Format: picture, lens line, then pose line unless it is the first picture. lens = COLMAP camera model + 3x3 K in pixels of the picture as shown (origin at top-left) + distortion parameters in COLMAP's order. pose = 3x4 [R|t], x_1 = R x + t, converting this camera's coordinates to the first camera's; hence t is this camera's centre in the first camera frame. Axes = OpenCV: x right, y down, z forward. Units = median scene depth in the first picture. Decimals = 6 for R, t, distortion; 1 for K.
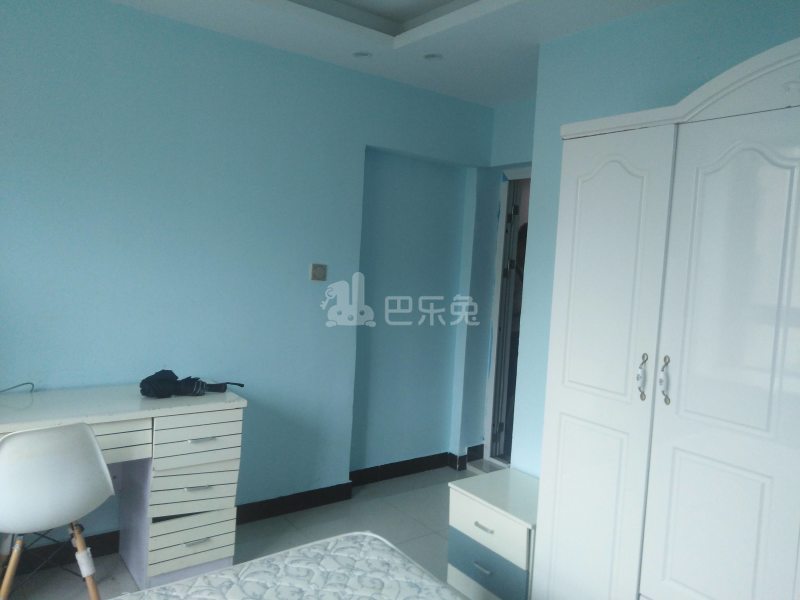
lens RADIAL K [[613.3, 0, 400.0], [0, 613.3, 300.0], [0, 0, 1]] dist [0.038966, -0.005631]
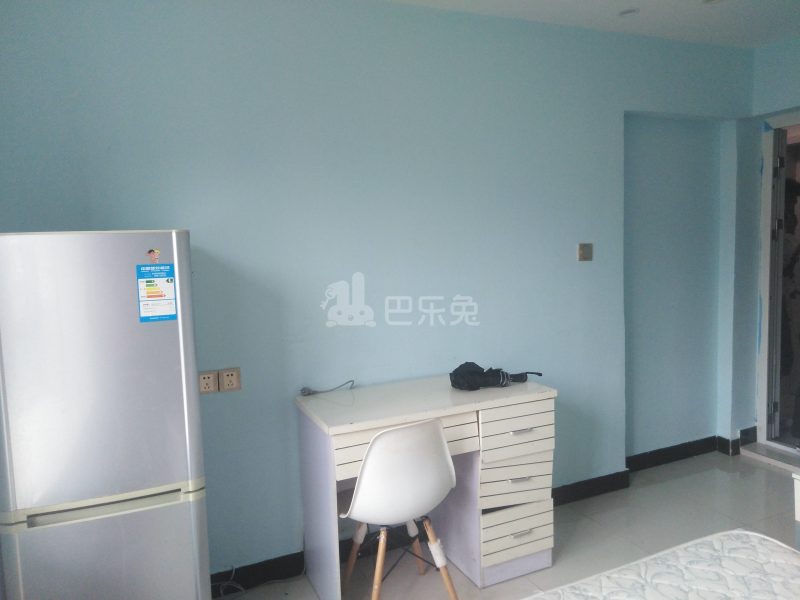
lens RADIAL K [[613.3, 0, 400.0], [0, 613.3, 300.0], [0, 0, 1]] dist [0.038966, -0.005631]
pose [[0.974600, -0.071255, -0.212316, -0.272695], [0.077612, 0.996746, 0.021747, -0.017987], [0.210076, -0.037673, 0.976959, 0.006949]]
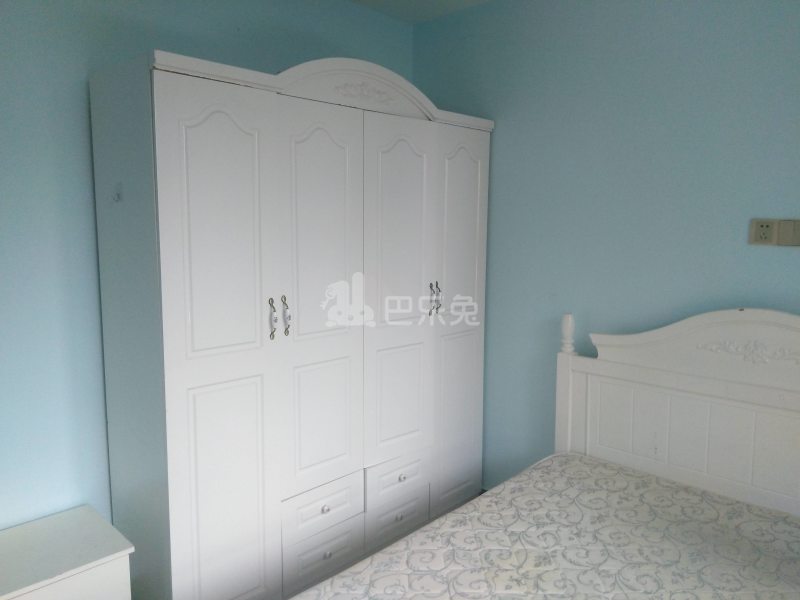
lens RADIAL K [[613.3, 0, 400.0], [0, 613.3, 300.0], [0, 0, 1]] dist [0.038966, -0.005631]
pose [[-0.154133, -0.187073, 0.970179, -0.751292], [0.054512, 0.978807, 0.197397, -0.121595], [-0.986545, 0.083312, -0.140669, 0.962573]]
